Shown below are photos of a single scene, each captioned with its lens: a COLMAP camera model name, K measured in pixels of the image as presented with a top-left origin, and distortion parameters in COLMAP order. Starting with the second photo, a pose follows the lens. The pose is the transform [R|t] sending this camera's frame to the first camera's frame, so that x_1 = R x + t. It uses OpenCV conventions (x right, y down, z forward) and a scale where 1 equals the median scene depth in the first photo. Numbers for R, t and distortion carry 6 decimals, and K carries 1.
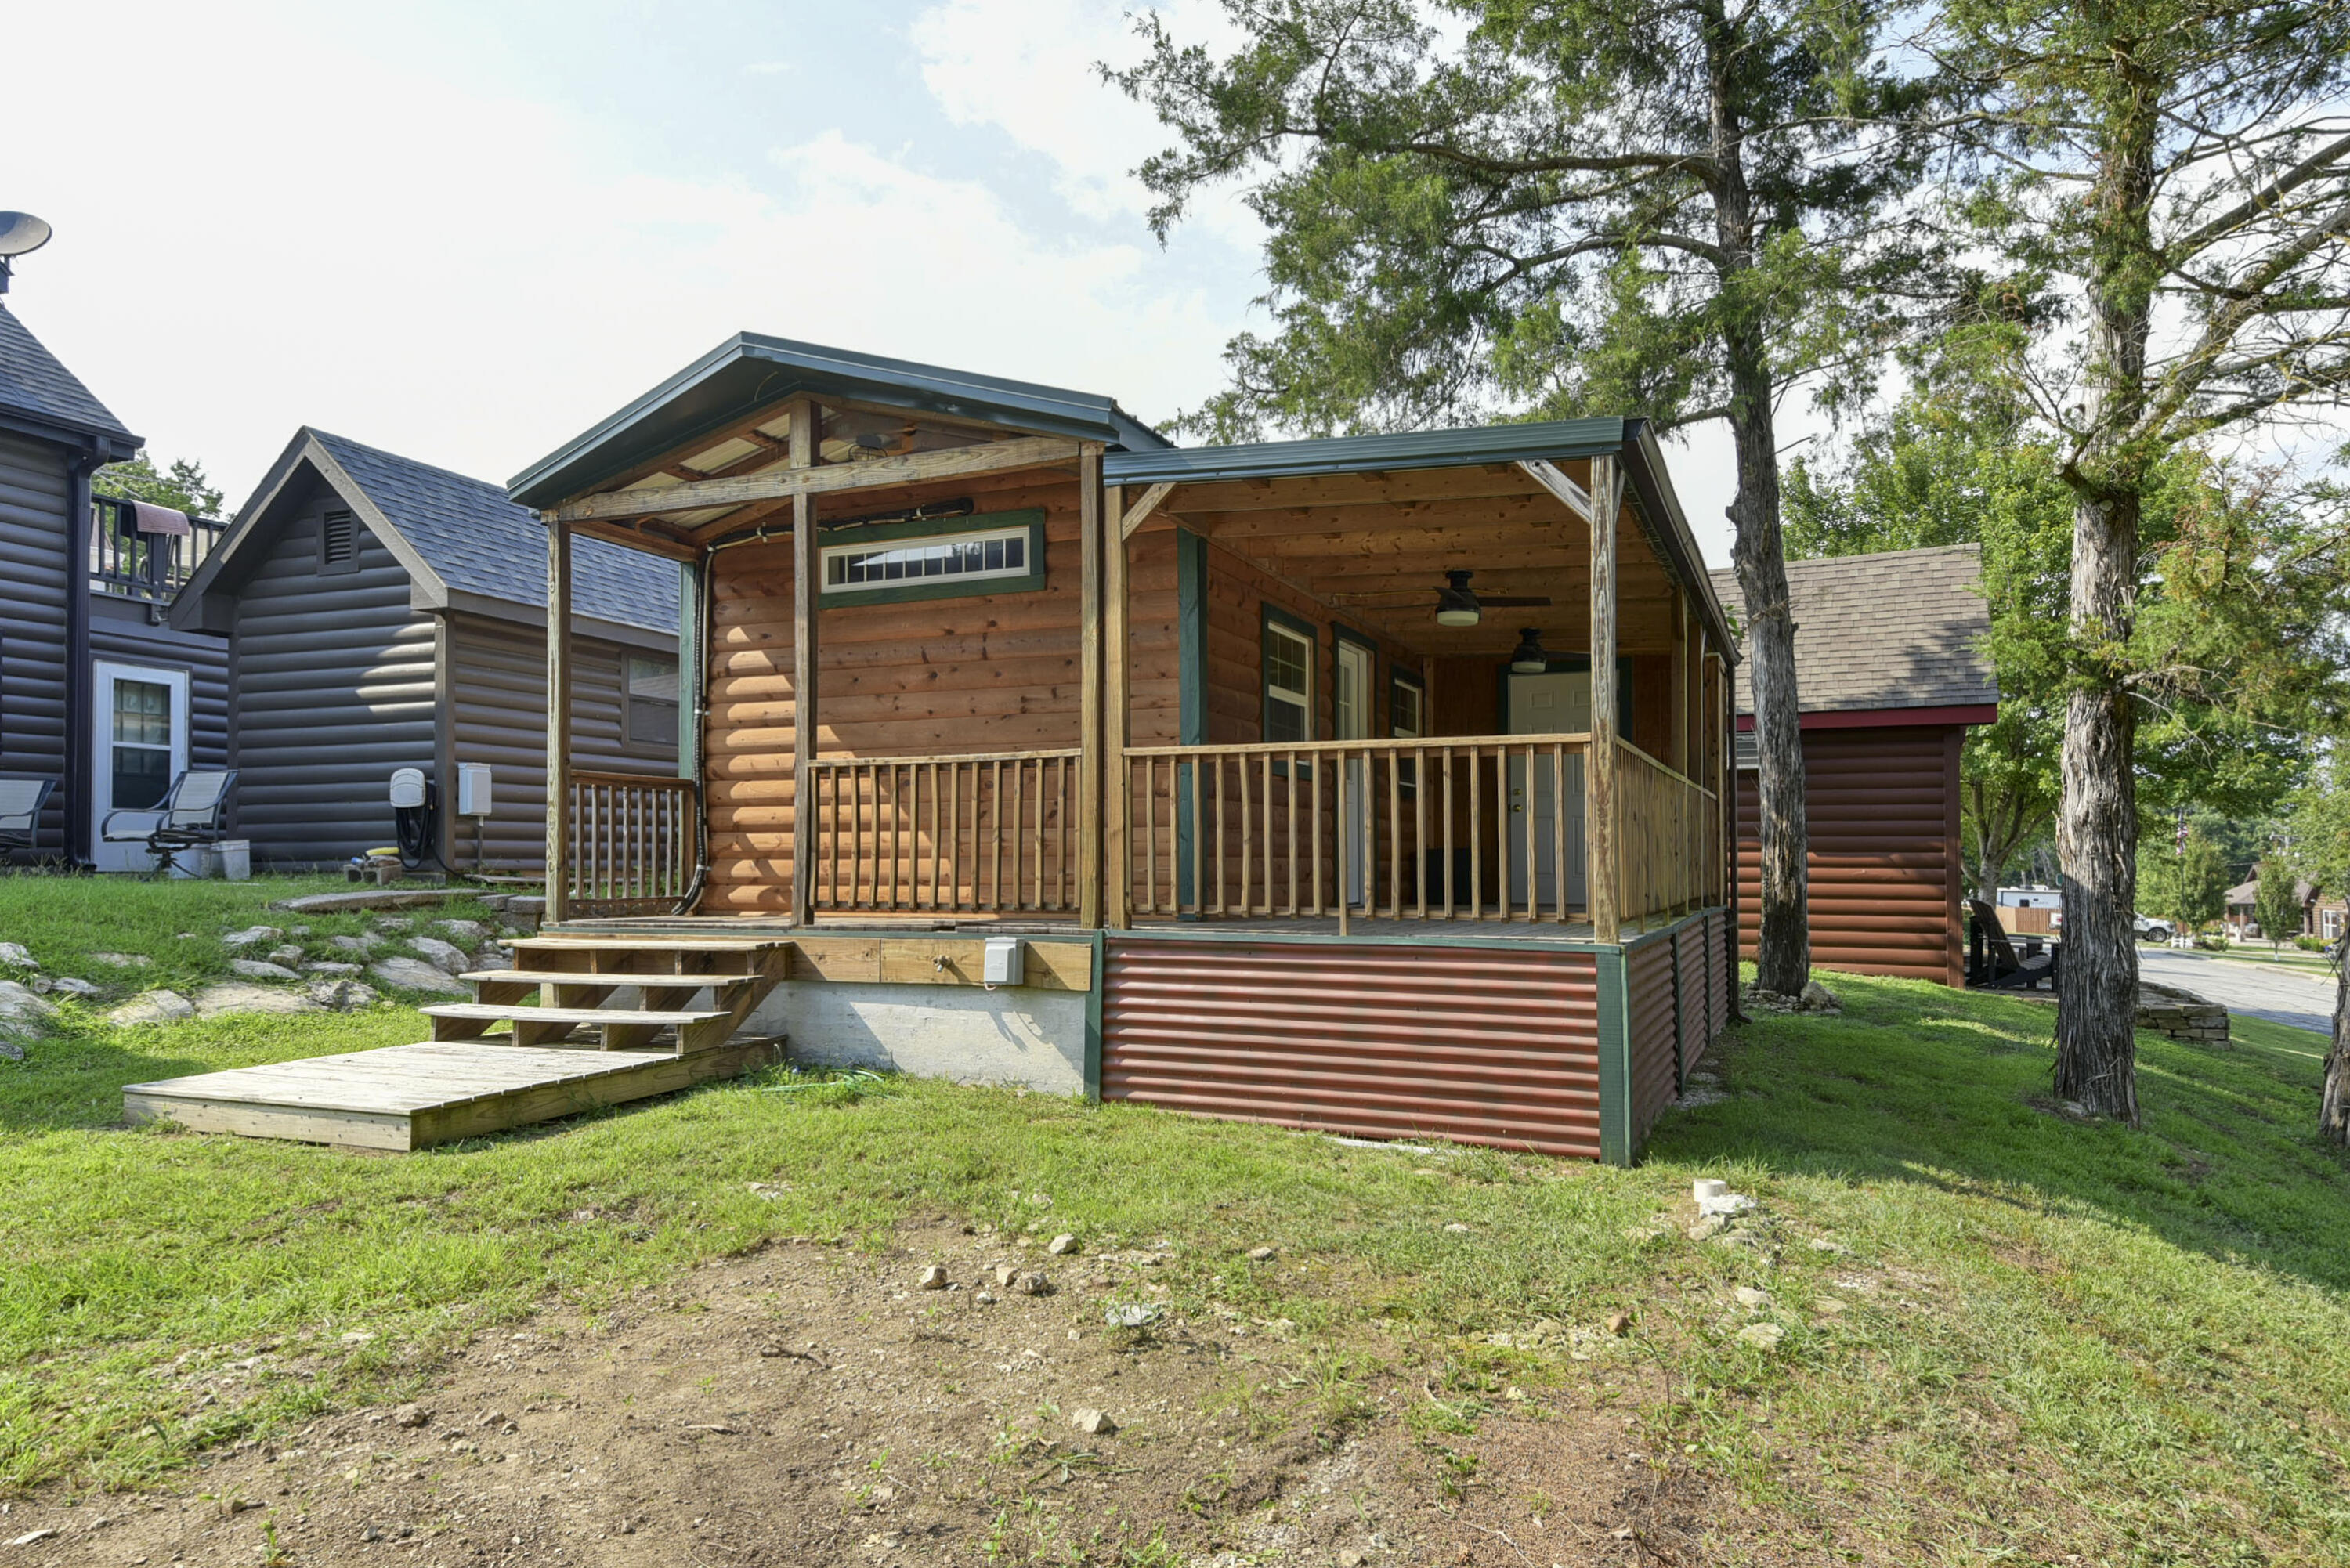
lens RADIAL K [[1423.8, 0, 1190.9], [0, 1423.8, 830.6], [0, 0, 1]] dist [0.066795, 0.000156]
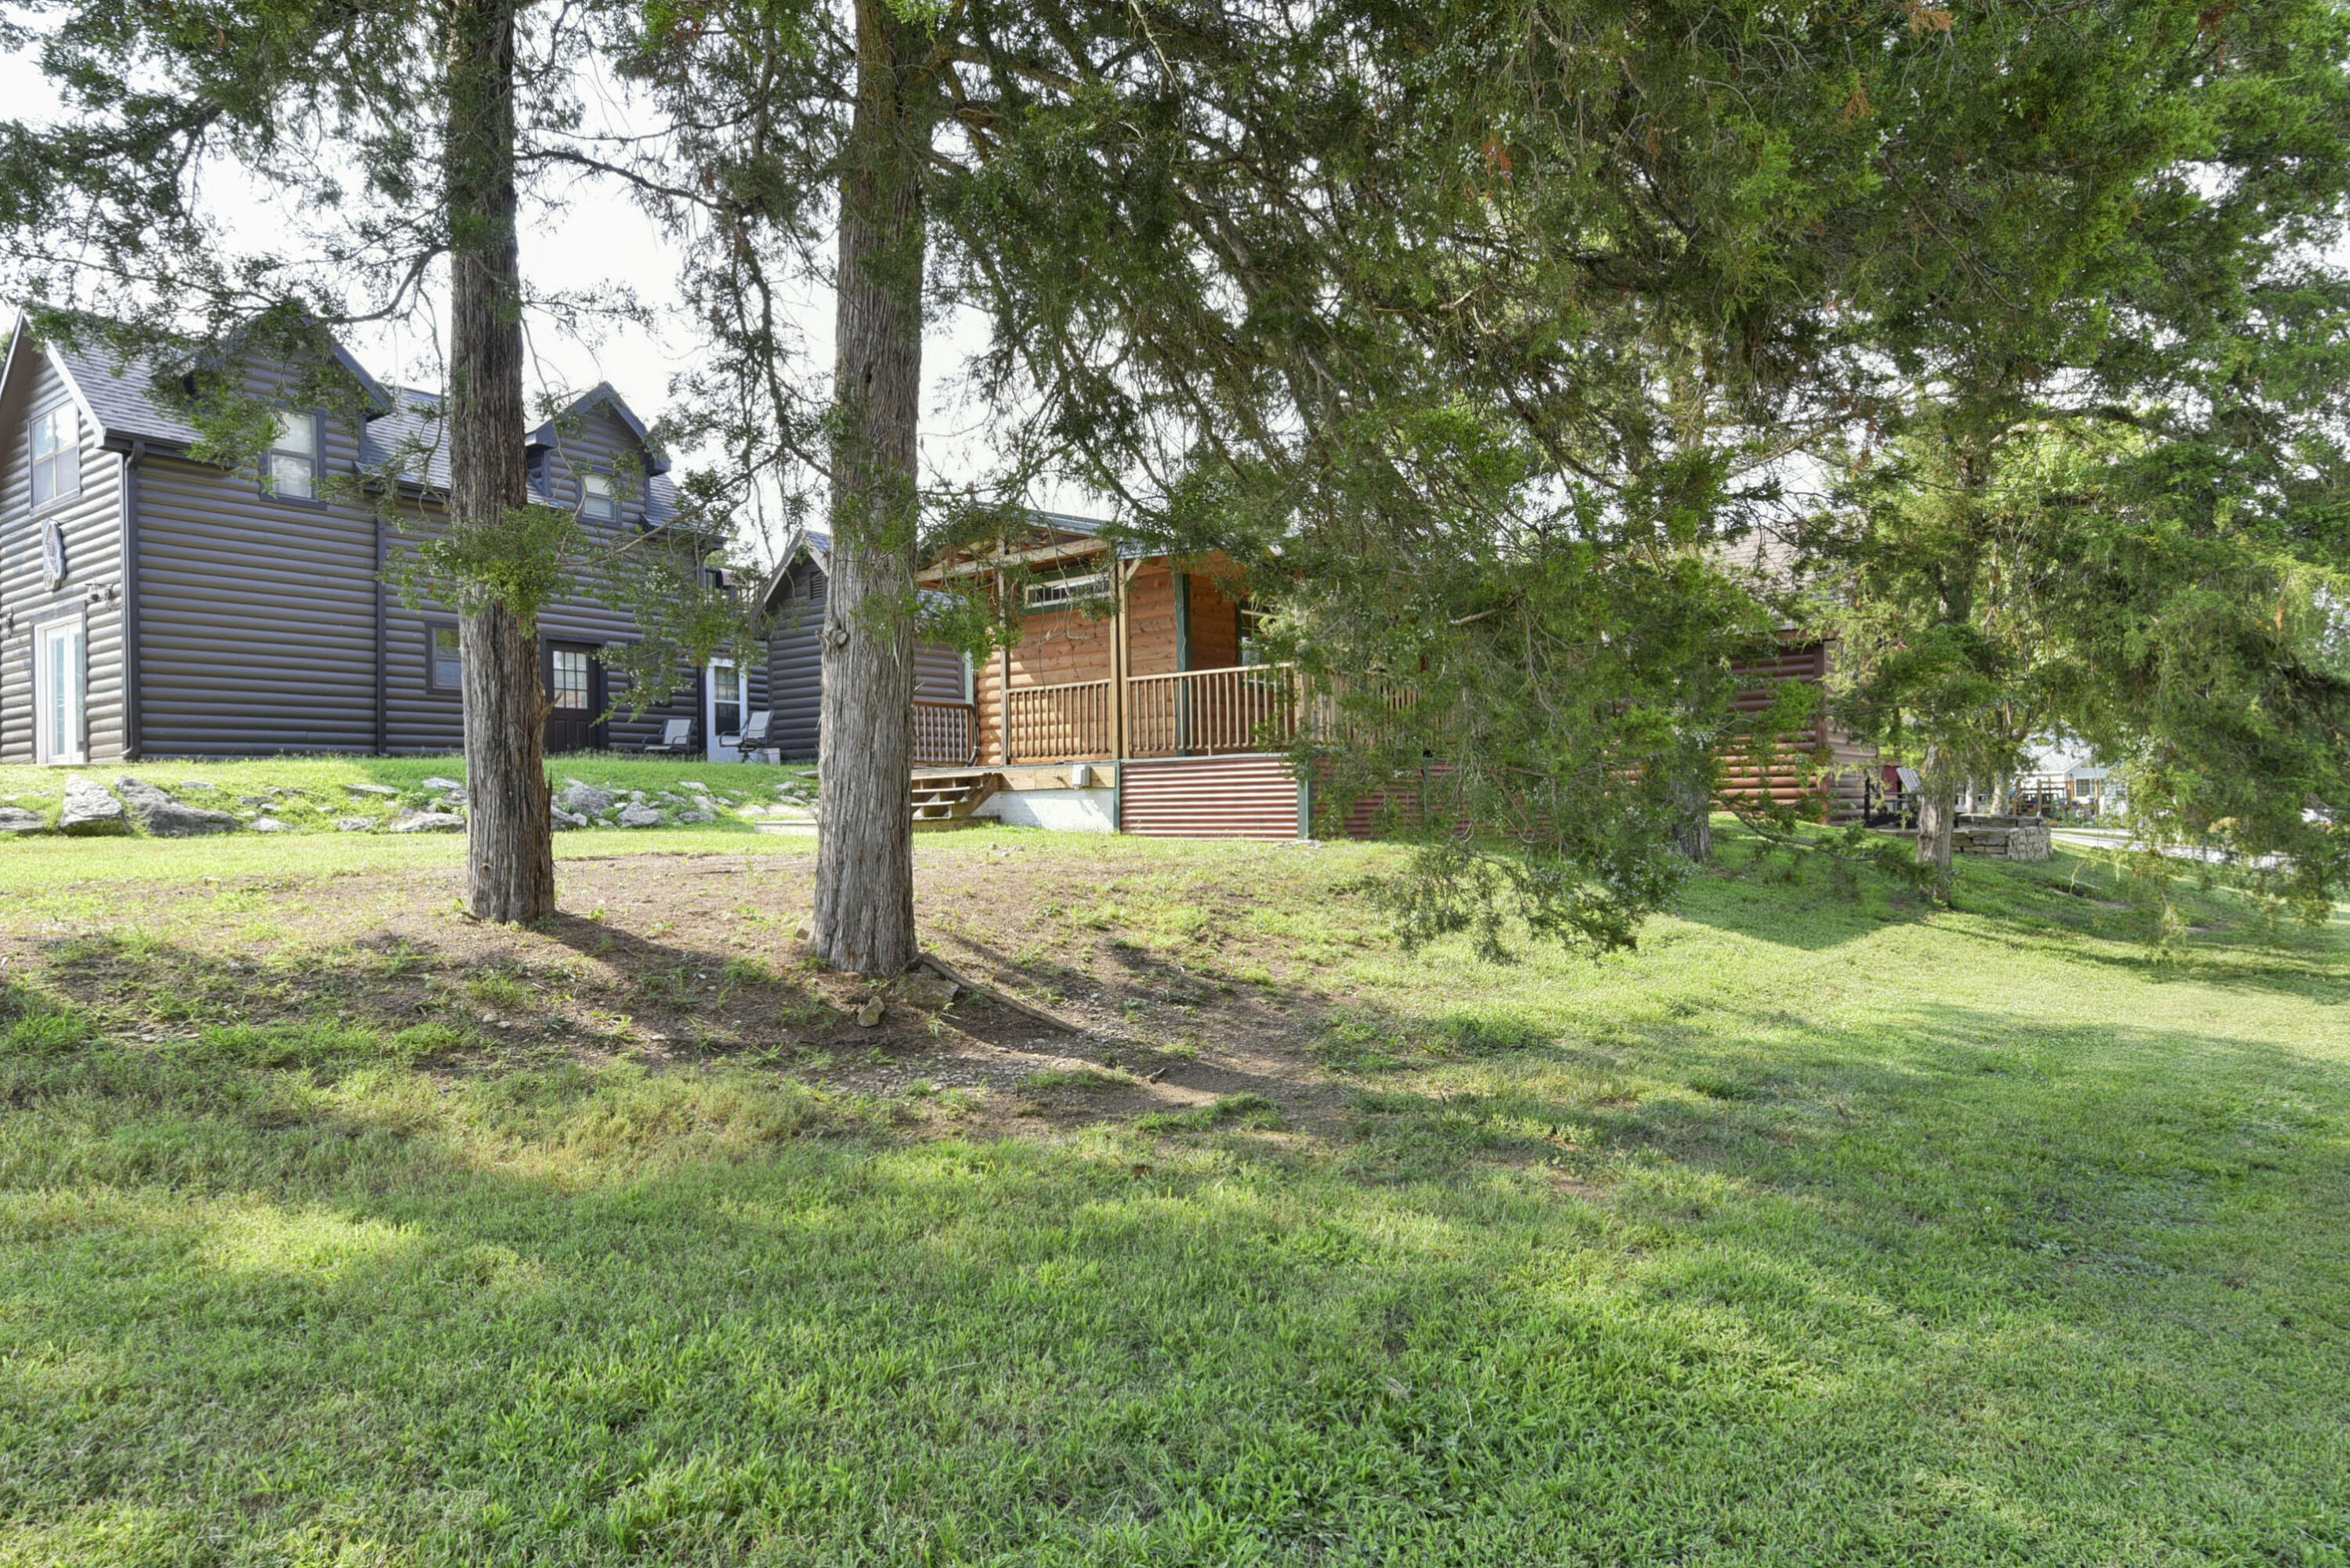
lens RADIAL K [[1423.8, 0, 1176.8], [0, 1423.8, 796.3], [0, 0, 1]] dist [0.066795, 0.000156]
pose [[0.959958, -0.016246, -0.279671, 0.492427], [0.019673, 0.999762, 0.009451, 0.081914], [0.279451, -0.014575, 0.960049, -0.851336]]
